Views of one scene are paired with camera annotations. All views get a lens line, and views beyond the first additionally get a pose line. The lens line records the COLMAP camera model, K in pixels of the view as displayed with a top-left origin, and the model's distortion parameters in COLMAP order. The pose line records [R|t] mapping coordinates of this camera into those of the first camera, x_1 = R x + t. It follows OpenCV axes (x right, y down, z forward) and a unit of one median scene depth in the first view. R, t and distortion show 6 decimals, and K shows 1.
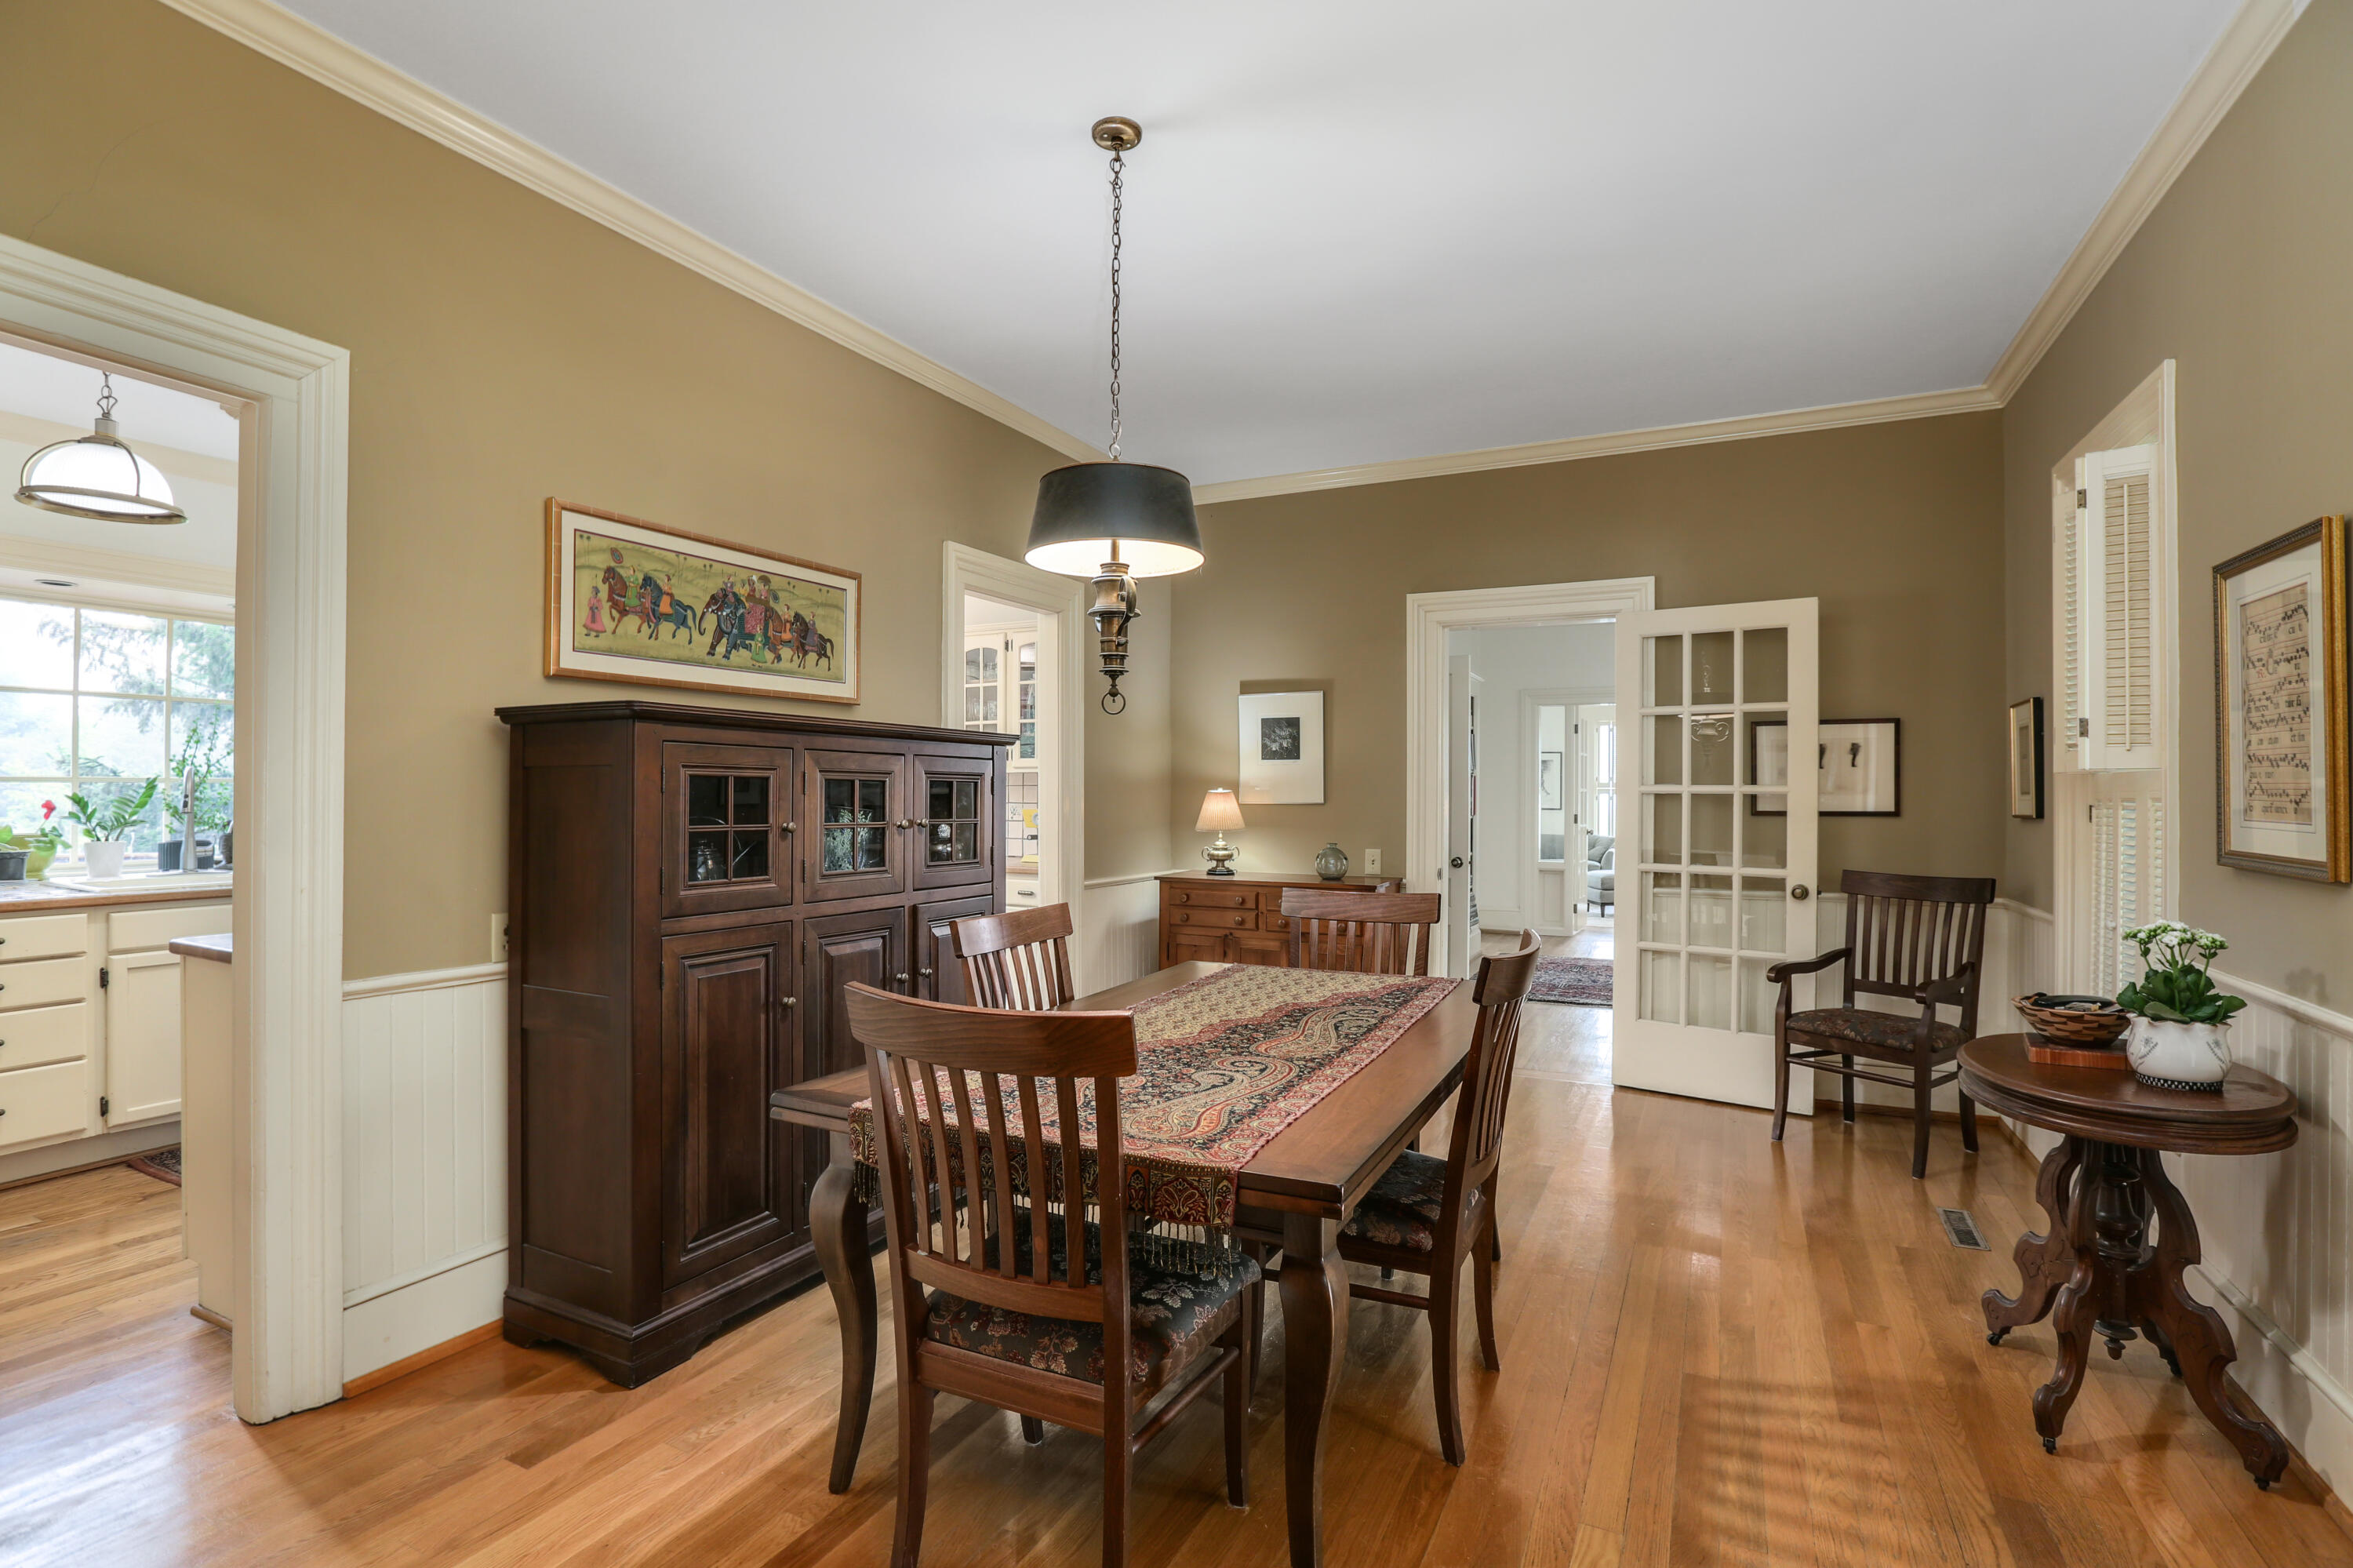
lens RADIAL K [[1105.9, 0, 1170.8], [0, 1105.9, 788.3], [0, 0, 1]] dist [-0.036173, 0.002697]
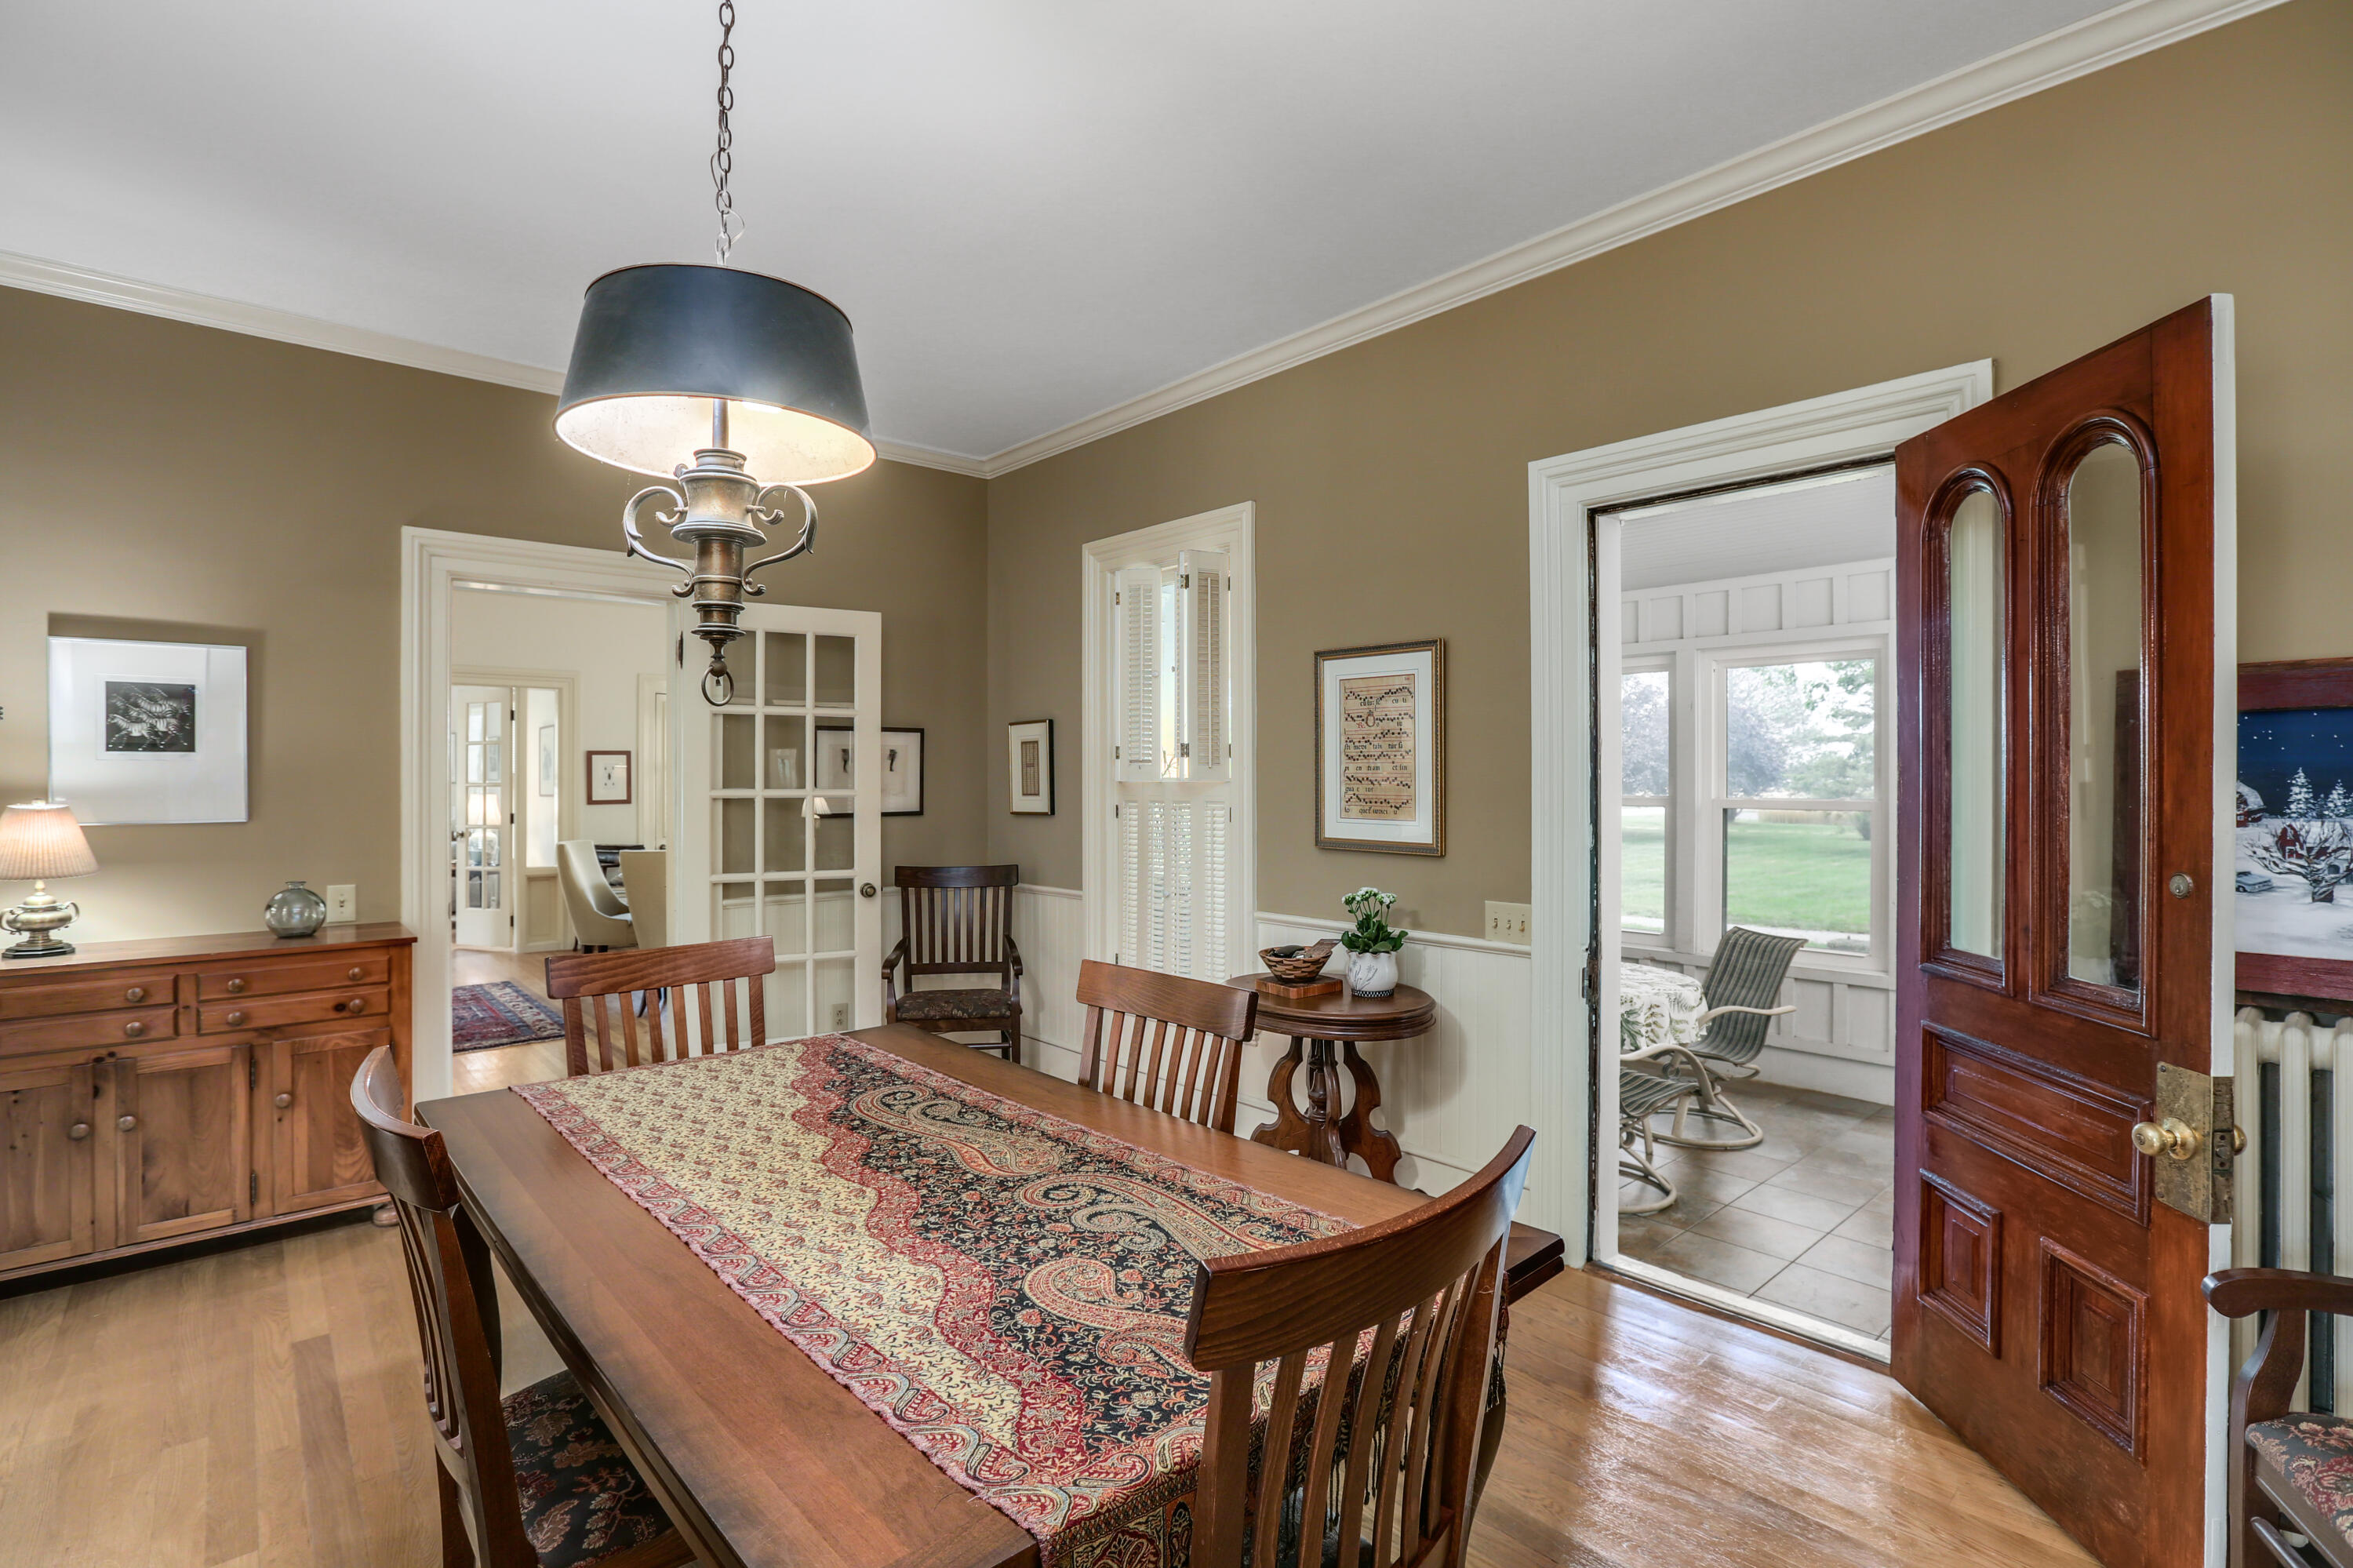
lens RADIAL K [[1105.9, 0, 1168.2], [0, 1105.9, 780.1], [0, 0, 1]] dist [-0.036173, 0.002697]
pose [[0.373681, -0.005951, 0.927538, -0.293488], [-0.000359, 0.999978, 0.006560, -0.017881], [-0.927557, -0.002785, 0.373670, 0.320846]]
